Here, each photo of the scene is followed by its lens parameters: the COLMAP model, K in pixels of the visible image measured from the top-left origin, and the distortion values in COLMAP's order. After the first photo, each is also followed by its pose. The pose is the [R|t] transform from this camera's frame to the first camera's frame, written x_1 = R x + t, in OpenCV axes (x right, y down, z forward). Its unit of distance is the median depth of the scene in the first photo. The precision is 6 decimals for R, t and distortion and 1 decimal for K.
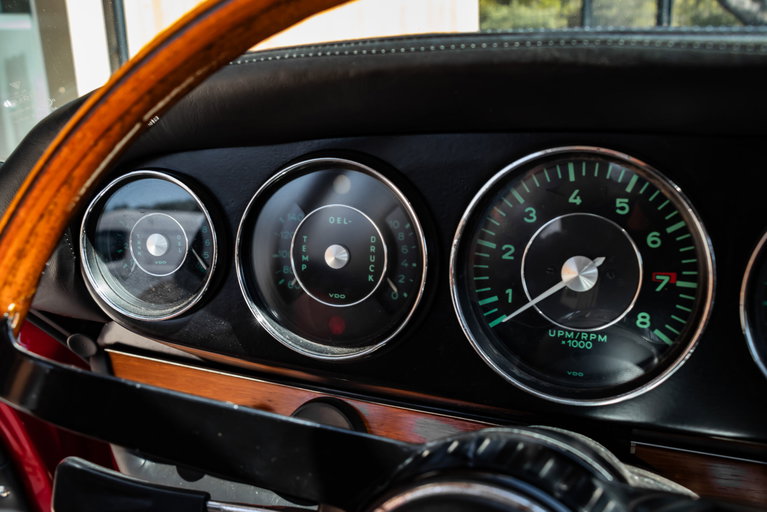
lens RADIAL K [[716.4, 0, 385.2], [0, 716.4, 264.5], [0, 0, 1]] dist [-0.108437, 0.000000]
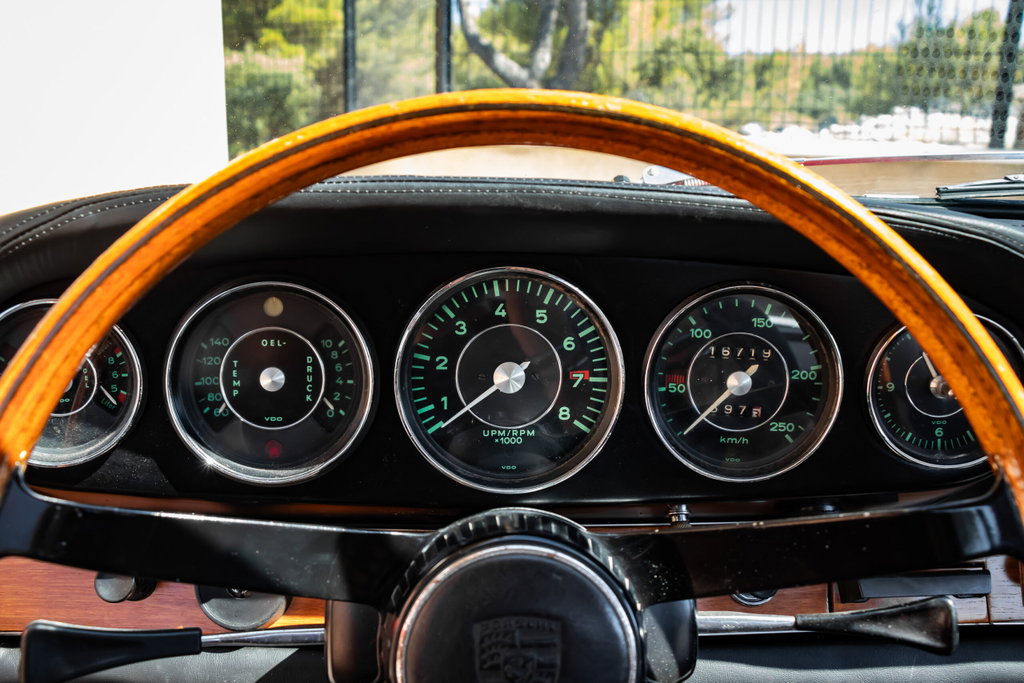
lens RADIAL K [[898.0, 0, 513.5], [0, 898.0, 338.7], [0, 0, 1]] dist [-0.084678, 0.020849]
pose [[0.895248, -0.056306, 0.441997, -0.342196], [0.075012, 0.996871, -0.024942, -0.012347], [-0.439210, 0.055484, 0.896670, -0.282305]]
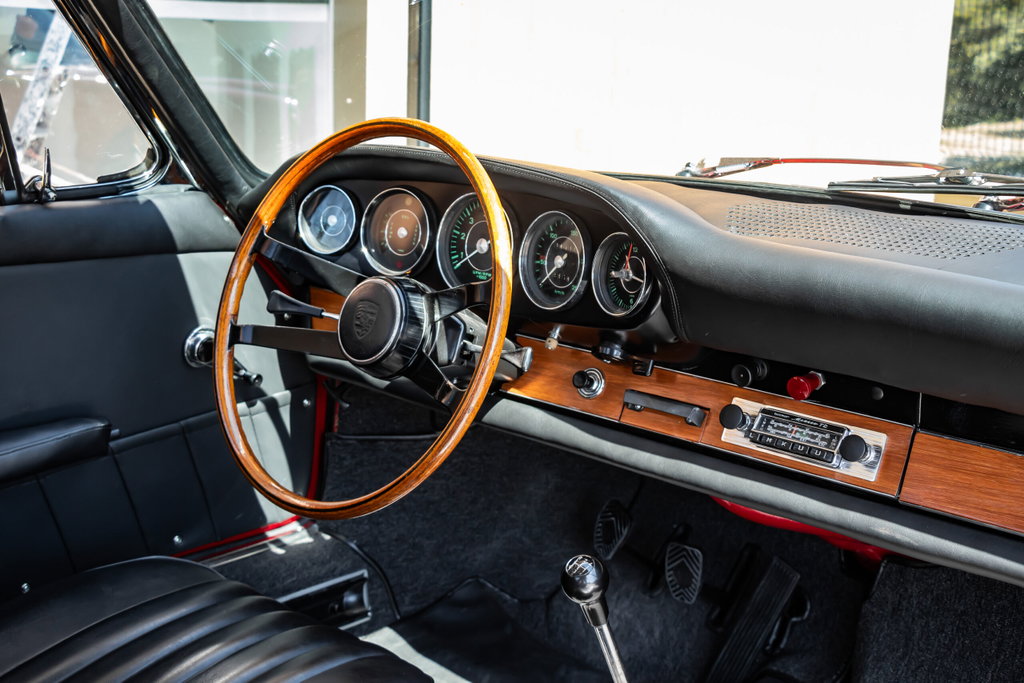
lens RADIAL K [[1340.9, 0, 506.8], [0, 1340.9, 338.8], [0, 0, 1]] dist [0.031755, 0.000000]
pose [[0.939445, 0.139169, -0.313168, 1.764407], [-0.156013, 0.987322, -0.029253, 0.429545], [0.305127, 0.076340, 0.949247, -3.148843]]
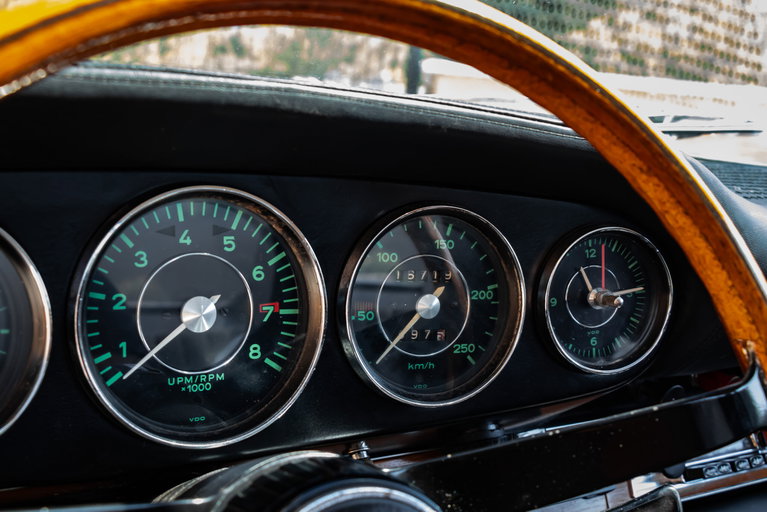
lens RADIAL K [[905.2, 0, 358.8], [0, 905.2, 256.8], [0, 0, 1]] dist [-0.077470, 0.000000]
pose [[0.587178, -0.056476, 0.807485, -0.590522], [0.131430, 0.990978, -0.026262, -0.004049], [-0.798717, 0.121548, 0.589303, 0.075190]]
